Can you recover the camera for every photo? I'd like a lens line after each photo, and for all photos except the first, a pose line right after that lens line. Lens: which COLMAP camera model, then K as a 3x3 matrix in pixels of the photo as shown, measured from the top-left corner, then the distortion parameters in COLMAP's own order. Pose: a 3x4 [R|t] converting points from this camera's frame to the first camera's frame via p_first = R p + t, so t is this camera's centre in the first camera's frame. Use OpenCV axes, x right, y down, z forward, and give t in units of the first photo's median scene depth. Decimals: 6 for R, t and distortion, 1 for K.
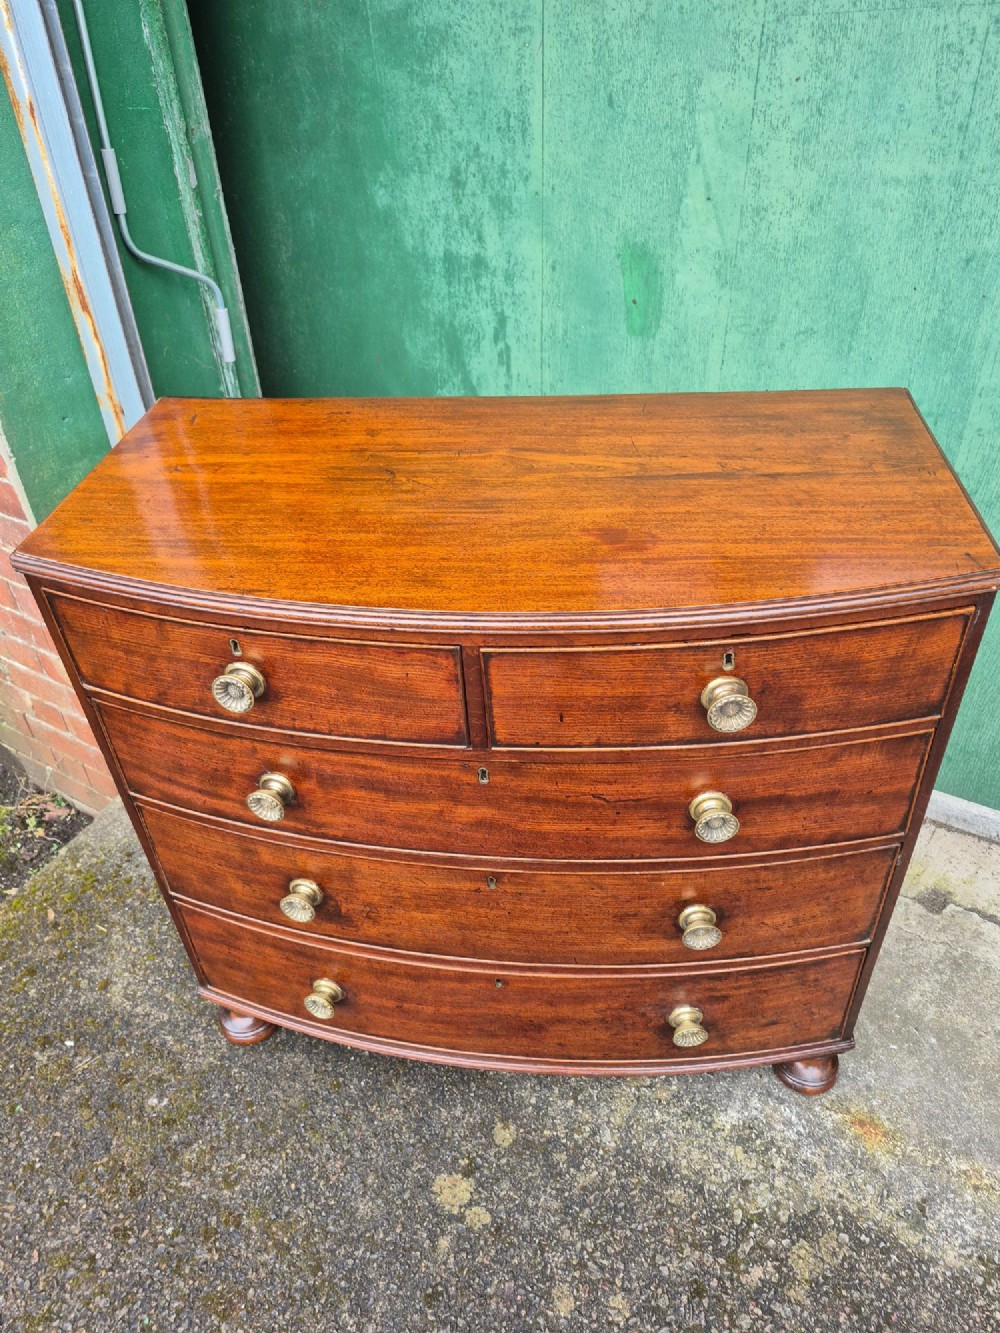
lens RADIAL K [[940.7, 0, 486.8], [0, 940.7, 662.5], [0, 0, 1]] dist [0.022935, -0.022190]
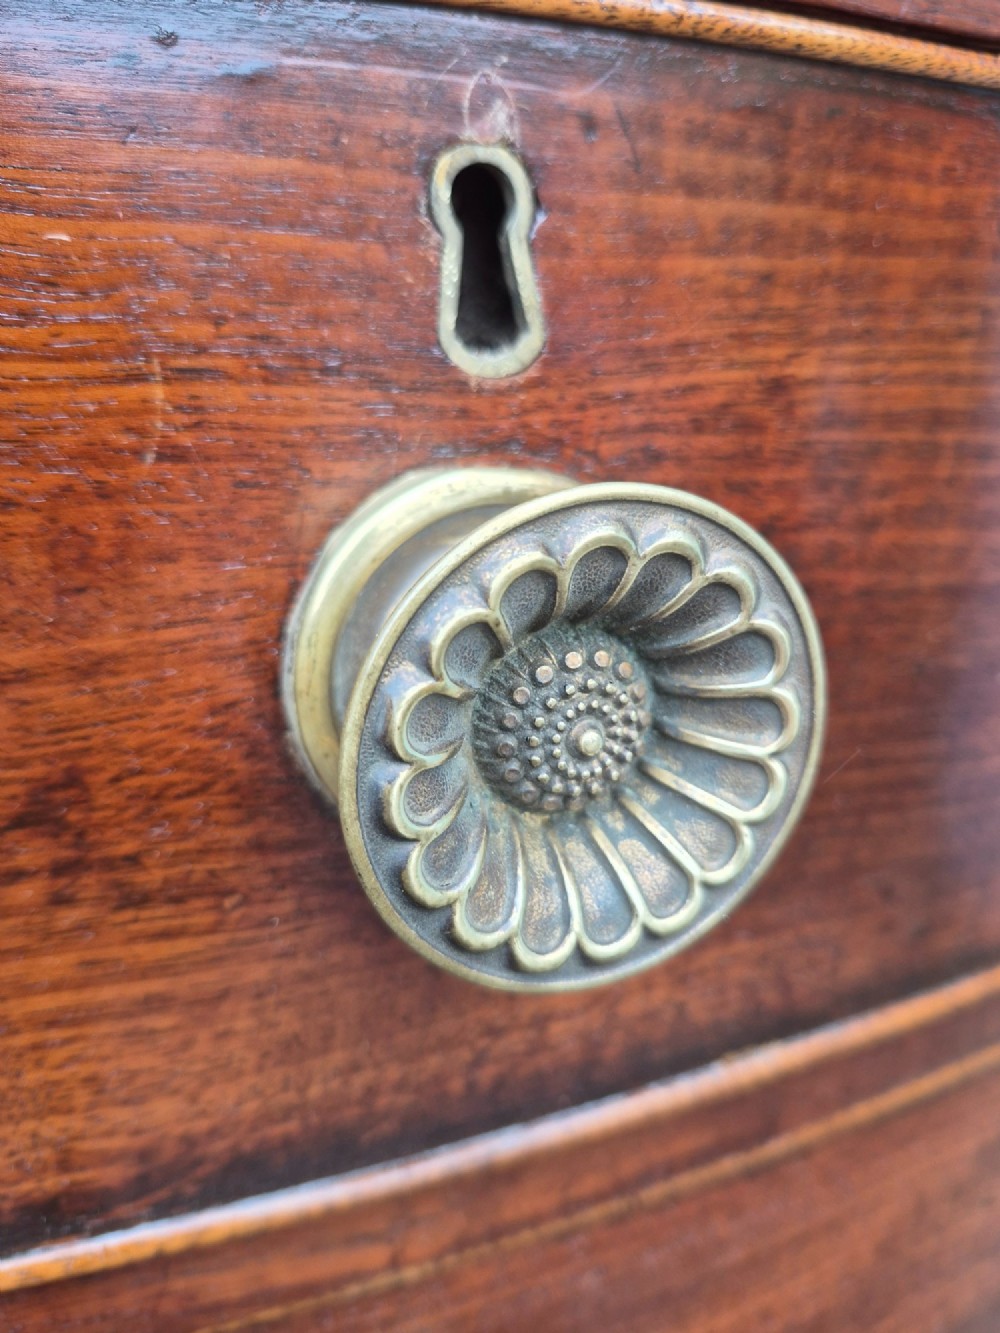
lens RADIAL K [[940.7, 0, 498.6], [0, 940.7, 671.2], [0, 0, 1]] dist [0.022935, -0.022190]
pose [[0.951603, -0.039734, 0.304751, 0.144195], [0.158953, 0.912311, -0.377390, 0.053354], [-0.263032, 0.407566, 0.874473, 0.596416]]
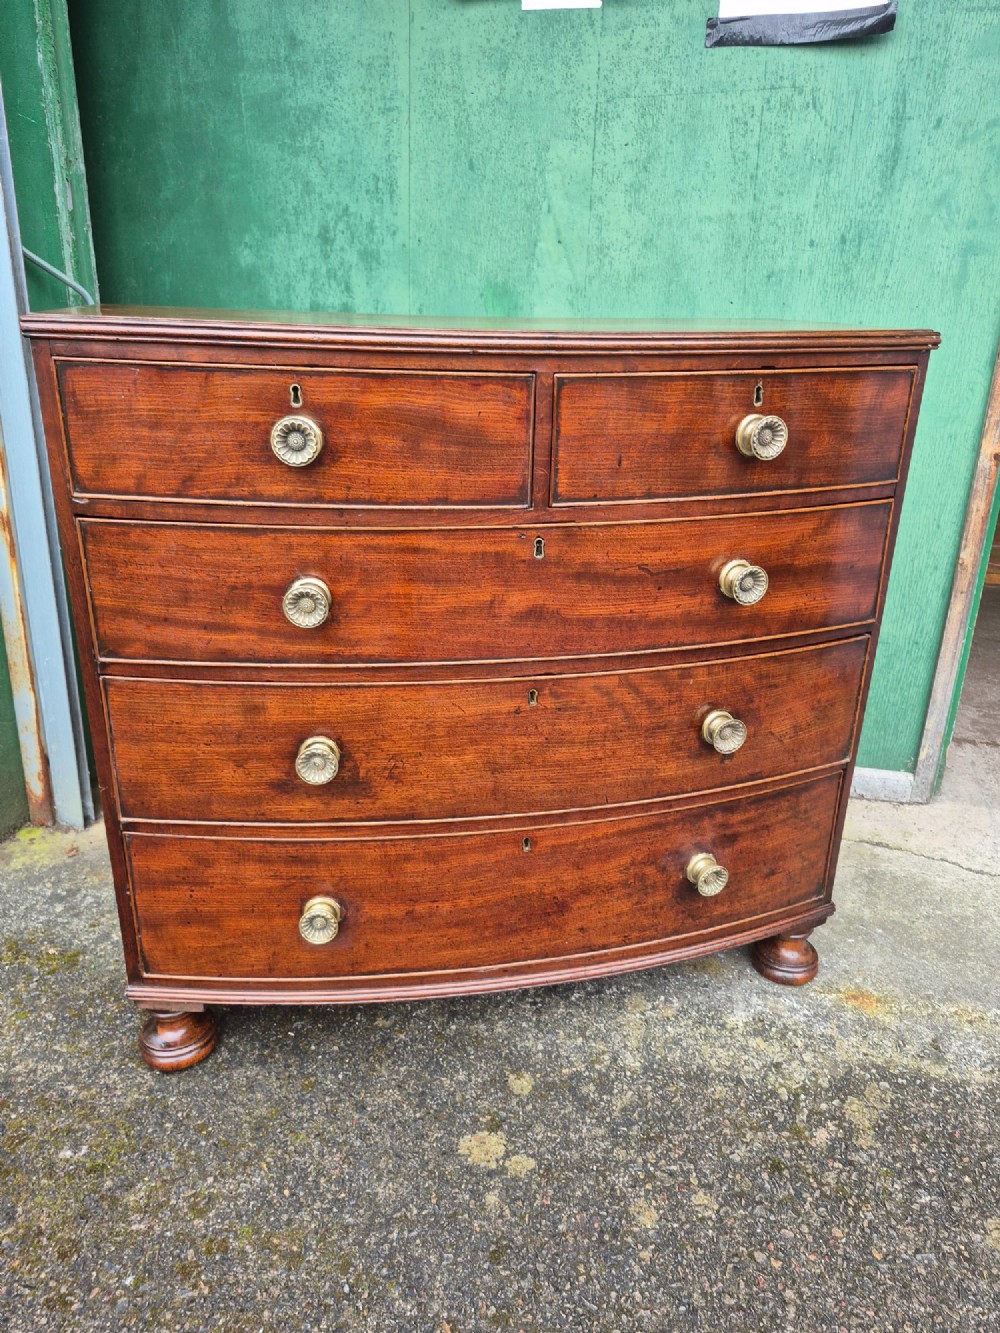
lens RADIAL K [[940.7, 0, 509.3], [0, 940.7, 670.1], [0, 0, 1]] dist [0.022935, -0.022190]
pose [[0.941648, -0.044601, 0.333631, -0.276443], [0.139212, 0.954041, -0.265377, 0.375689], [-0.306462, 0.296337, 0.904580, 0.097330]]
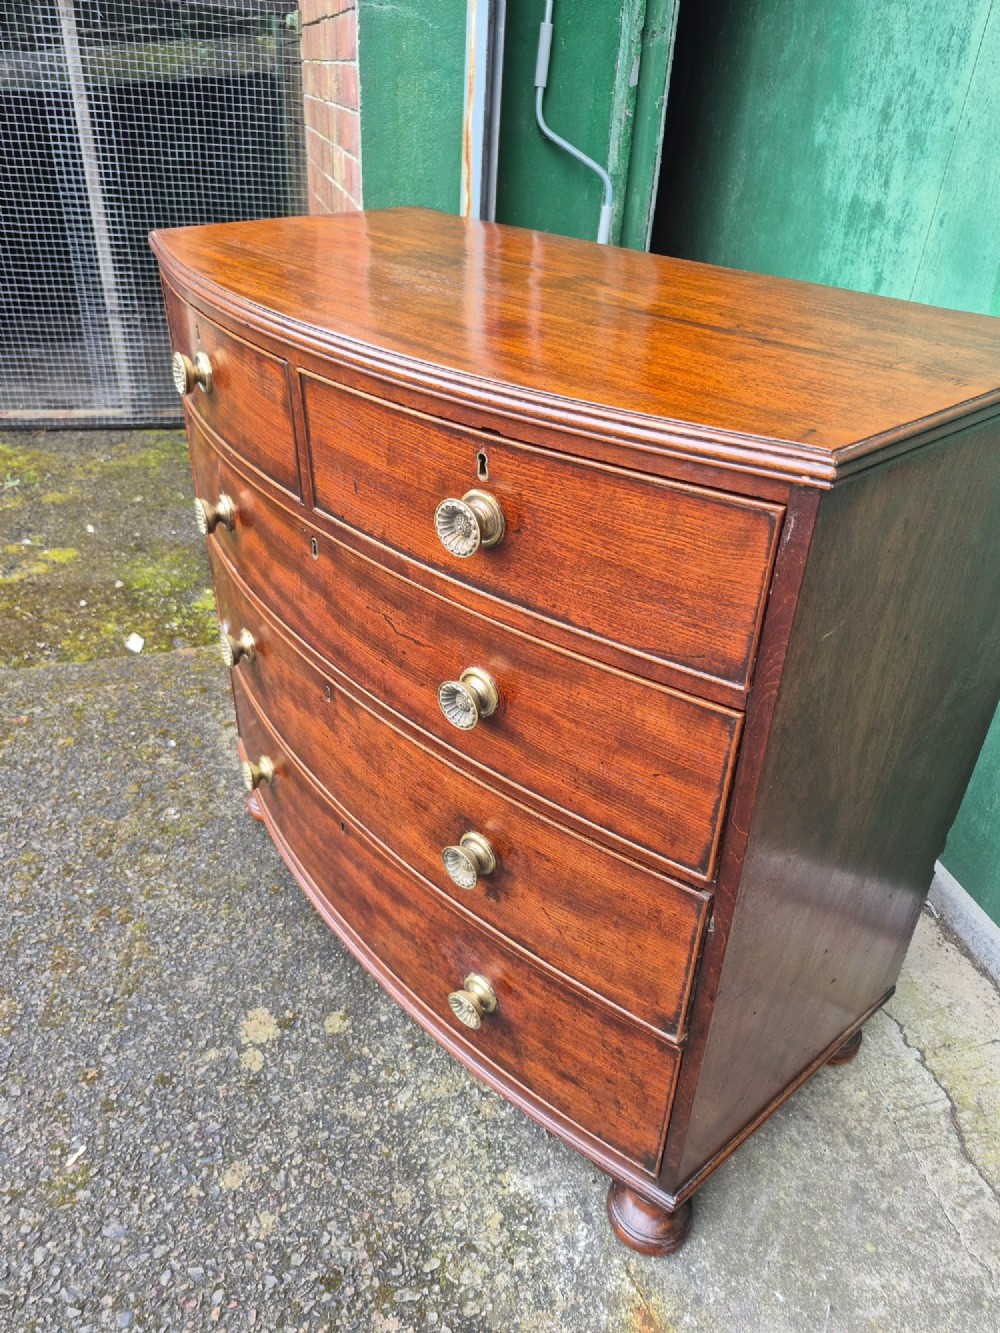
lens RADIAL K [[940.7, 0, 496.5], [0, 940.7, 658.8], [0, 0, 1]] dist [0.022935, -0.022190]
pose [[0.722679, 0.427567, -0.543066, 0.495936], [-0.470910, 0.879712, 0.065957, 0.054074], [0.505943, 0.208069, 0.837095, 0.241113]]
